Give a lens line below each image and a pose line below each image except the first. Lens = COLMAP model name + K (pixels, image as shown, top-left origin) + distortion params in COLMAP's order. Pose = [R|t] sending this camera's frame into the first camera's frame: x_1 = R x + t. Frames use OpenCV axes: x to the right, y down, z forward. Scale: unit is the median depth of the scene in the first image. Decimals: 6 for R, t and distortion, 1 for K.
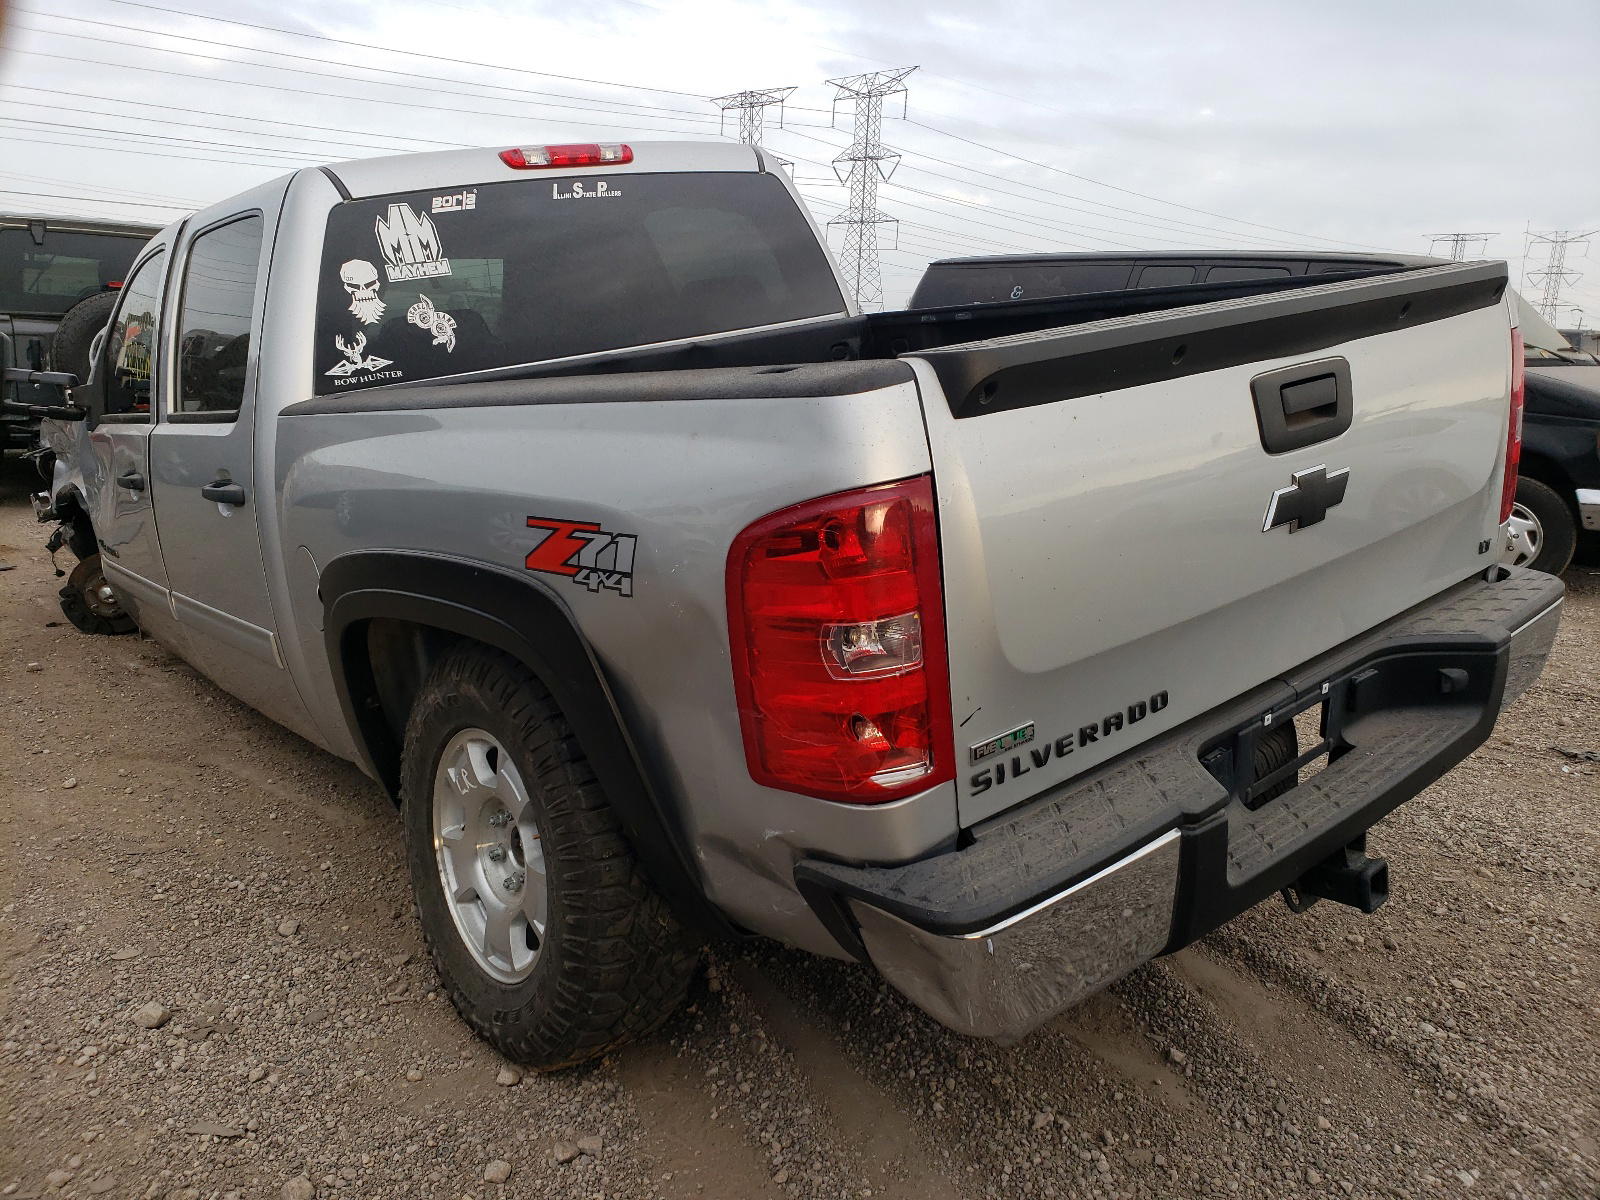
lens RADIAL K [[1286.9, 0, 799.6], [0, 1286.9, 558.1], [0, 0, 1]] dist [0.031672, -0.002146]
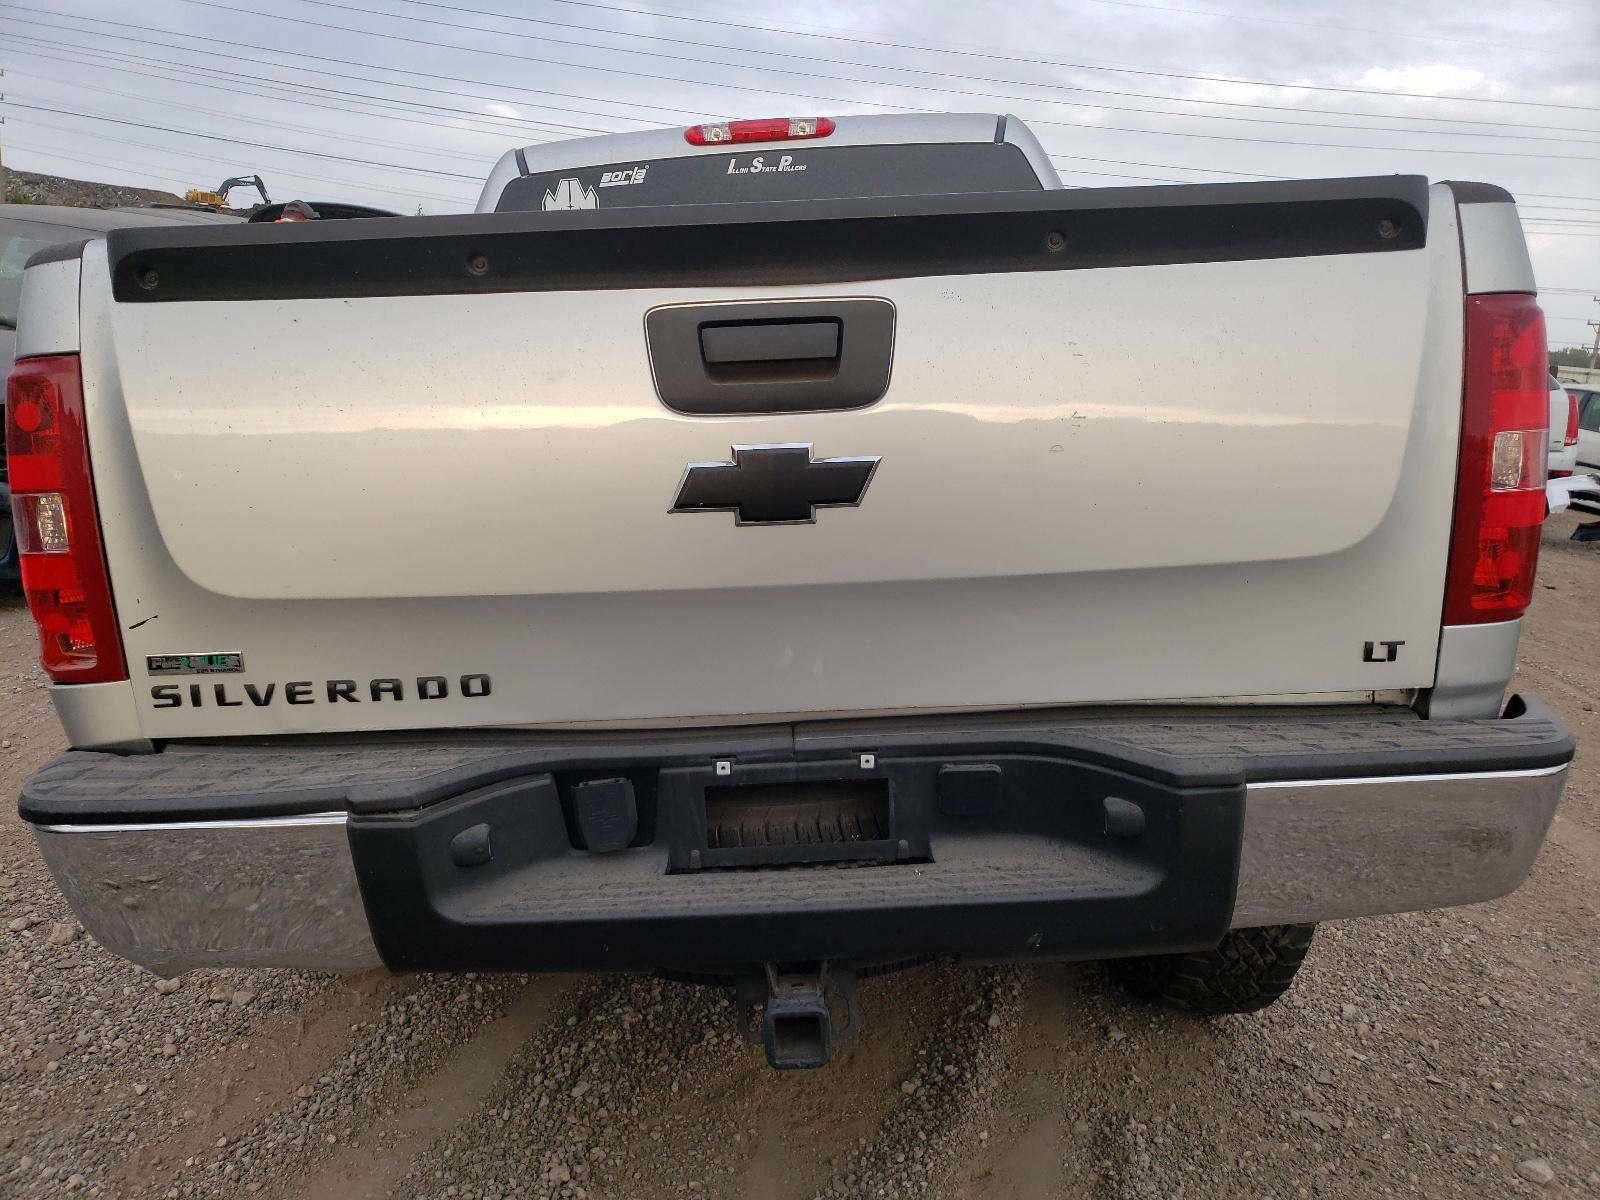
lens RADIAL K [[1262.0, 0, 800.0], [0, 1262.0, 600.0], [0, 0, 1]] dist [0.005246, -0.001903]
pose [[0.765881, 0.170937, -0.619844, 0.569830], [-0.170093, 0.983534, 0.061067, -0.018275], [0.620076, 0.058661, 0.782345, 0.293507]]
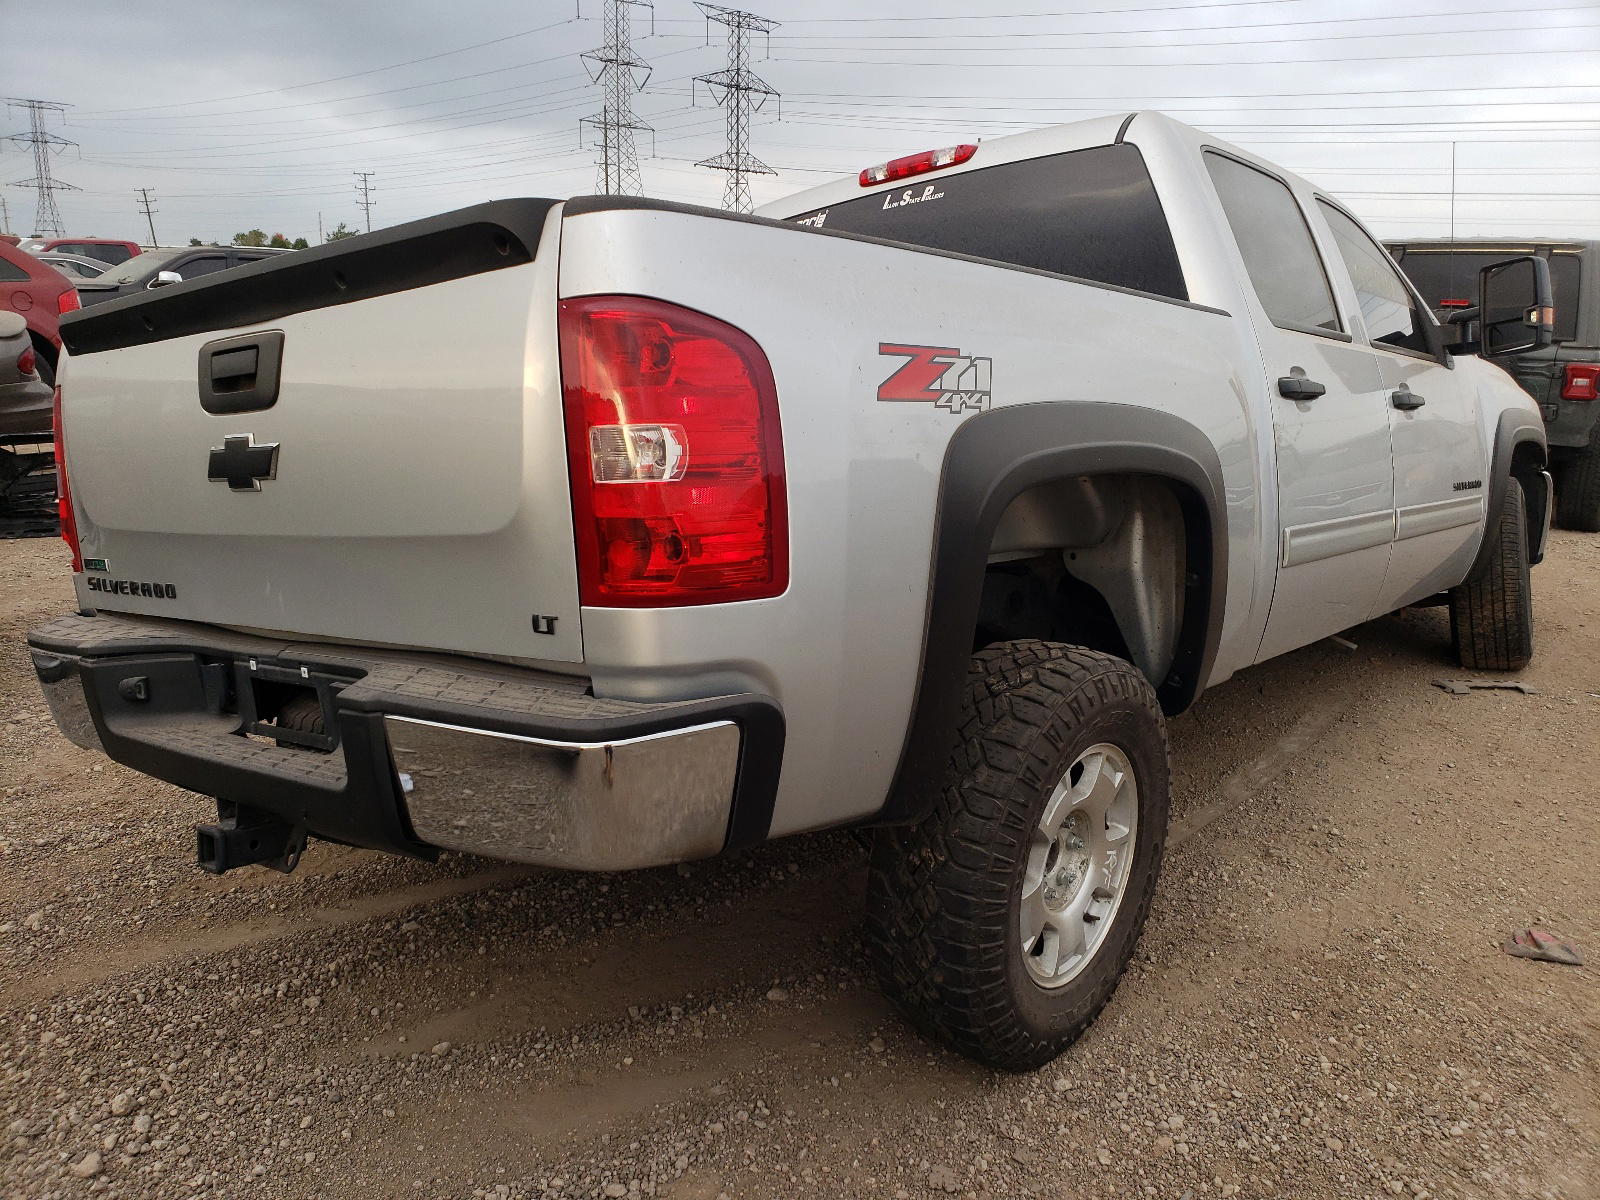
lens RADIAL K [[1286.9, 0, 799.6], [0, 1286.9, 558.1], [0, 0, 1]] dist [0.031672, -0.002146]
pose [[0.163653, 0.165171, -0.972593, 0.995101], [-0.187059, 0.973194, 0.133798, -0.130113], [0.968621, 0.160036, 0.190163, 0.824450]]
